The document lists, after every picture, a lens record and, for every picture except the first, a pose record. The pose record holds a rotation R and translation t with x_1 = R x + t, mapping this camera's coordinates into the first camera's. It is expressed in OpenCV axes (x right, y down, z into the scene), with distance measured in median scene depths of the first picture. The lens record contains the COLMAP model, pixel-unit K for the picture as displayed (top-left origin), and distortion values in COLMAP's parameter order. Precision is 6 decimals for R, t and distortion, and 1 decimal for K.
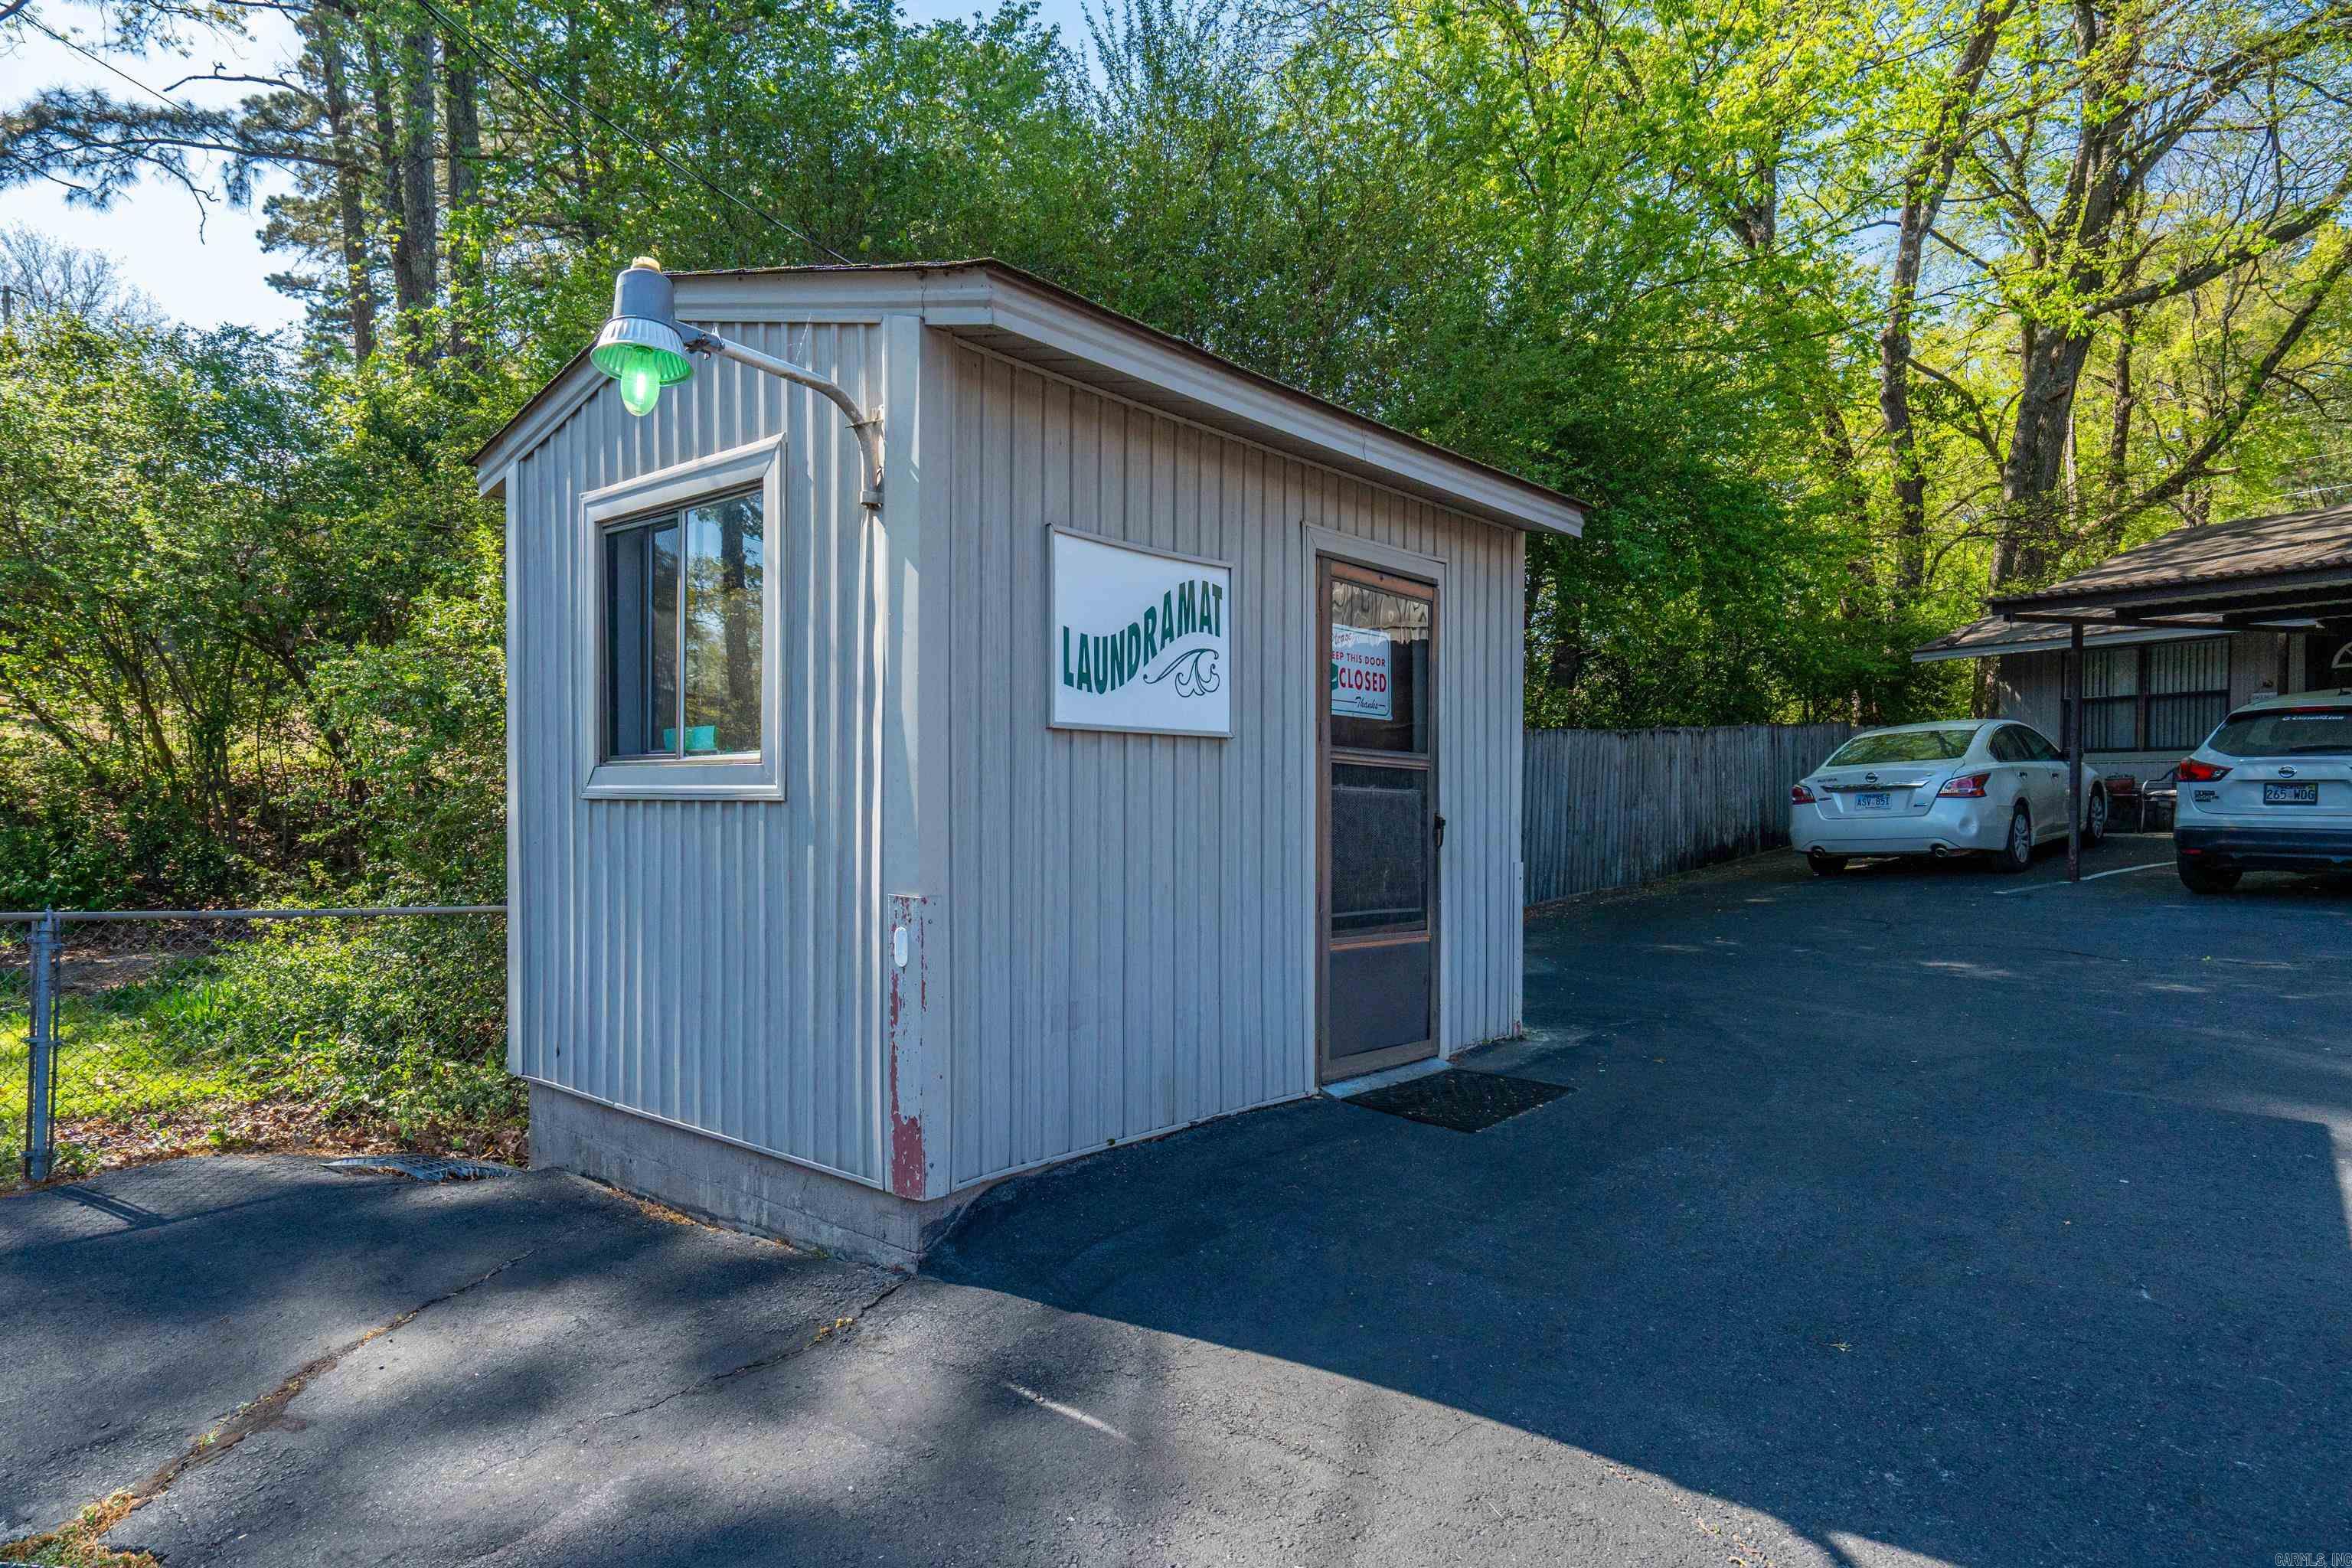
lens RADIAL K [[1382.5, 0, 1176.0], [0, 1382.5, 784.0], [0, 0, 1]] dist [0.000969, 0.000220]
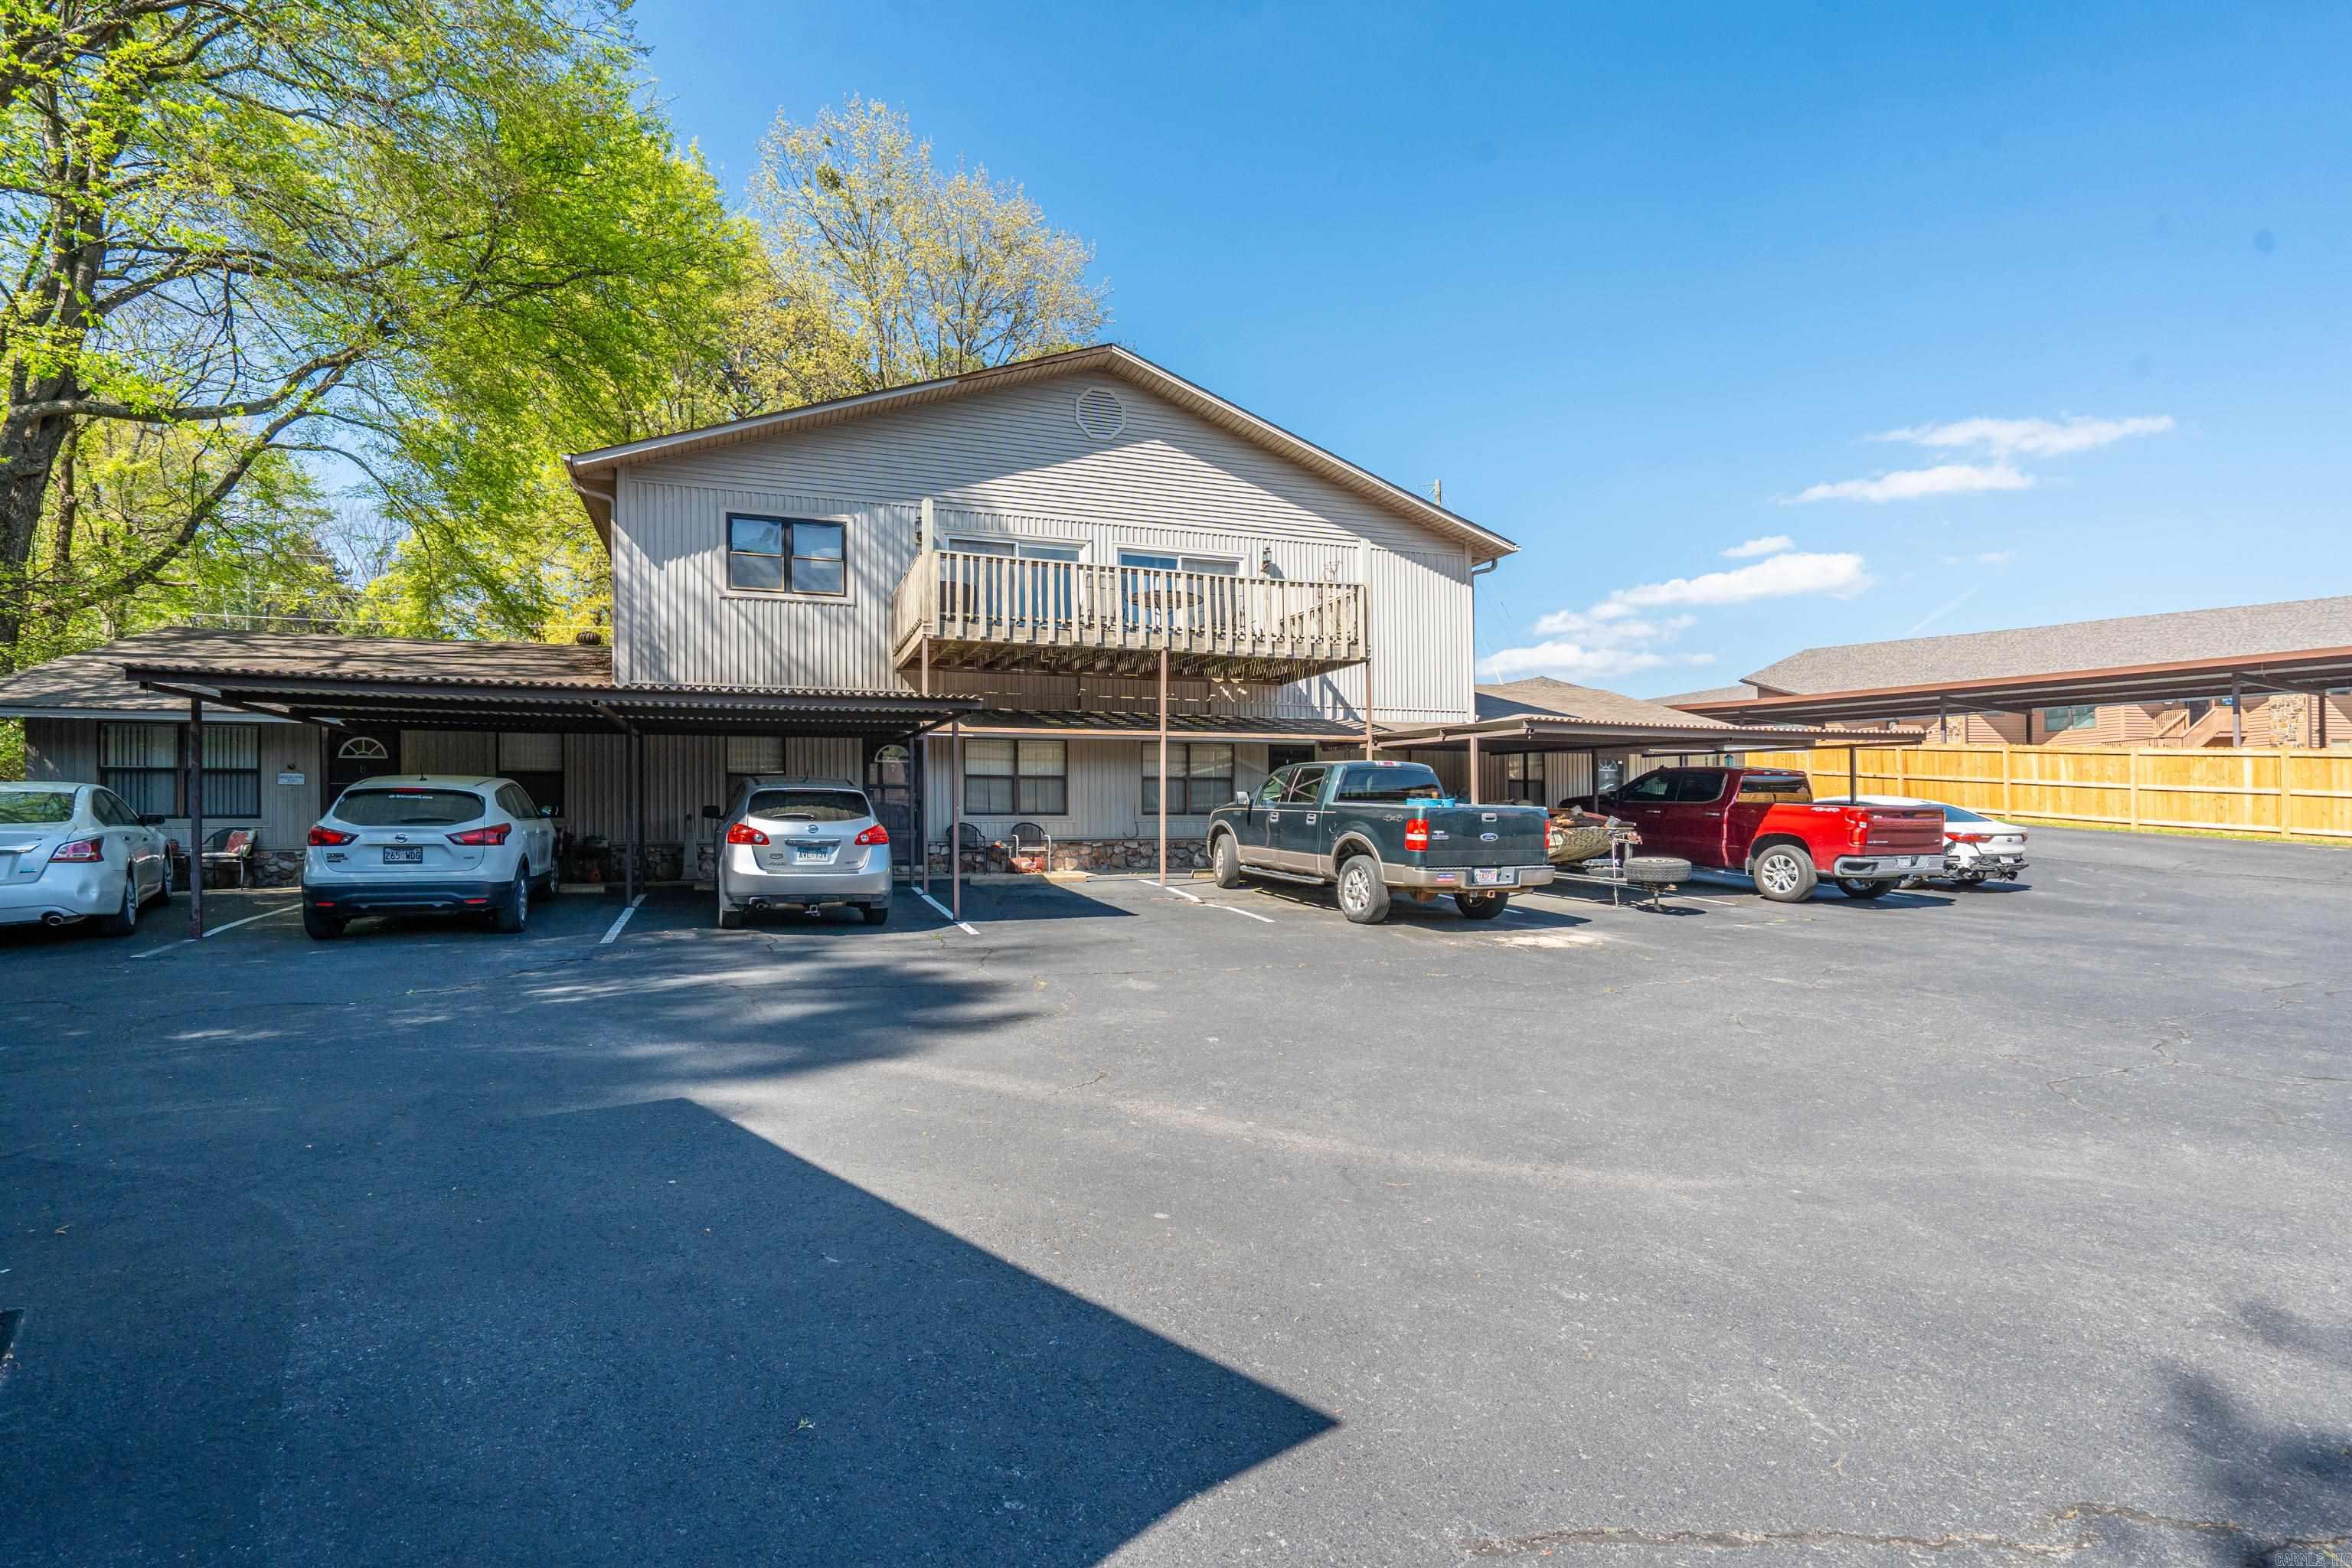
lens RADIAL K [[1066.2, 0, 1176.0], [0, 1066.2, 784.0], [0, 0, 1]] dist [0.001046, 0.000455]
pose [[0.152077, 0.056363, 0.986760, -0.051742], [0.002992, 0.998342, -0.057486, 0.000500], [-0.988364, 0.011694, 0.151656, 0.133259]]
